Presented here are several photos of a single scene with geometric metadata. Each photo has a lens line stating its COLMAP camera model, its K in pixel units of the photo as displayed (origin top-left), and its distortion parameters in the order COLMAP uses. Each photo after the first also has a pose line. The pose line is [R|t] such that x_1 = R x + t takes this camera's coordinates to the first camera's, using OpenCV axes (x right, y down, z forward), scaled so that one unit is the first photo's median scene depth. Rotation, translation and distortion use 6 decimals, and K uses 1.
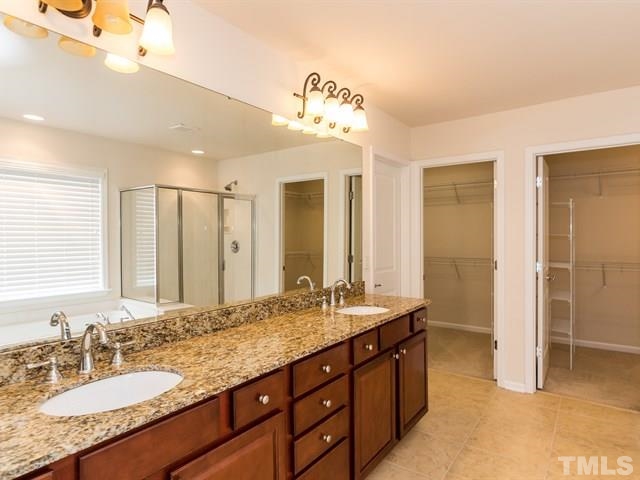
lens RADIAL K [[383.1, 0, 320.0], [0, 383.1, 240.0], [0, 0, 1]] dist [-0.005939, 0.000787]
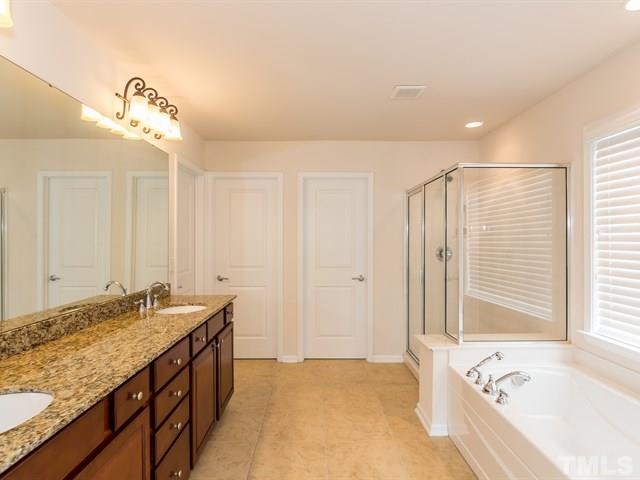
lens RADIAL K [[383.1, 0, 320.0], [0, 383.1, 240.0], [0, 0, 1]] dist [-0.005939, 0.000787]
pose [[0.787388, 0.006942, 0.616419, -0.272538], [-0.000739, 0.999947, -0.010317, 0.000569], [-0.616457, 0.007668, 0.787351, -0.089411]]
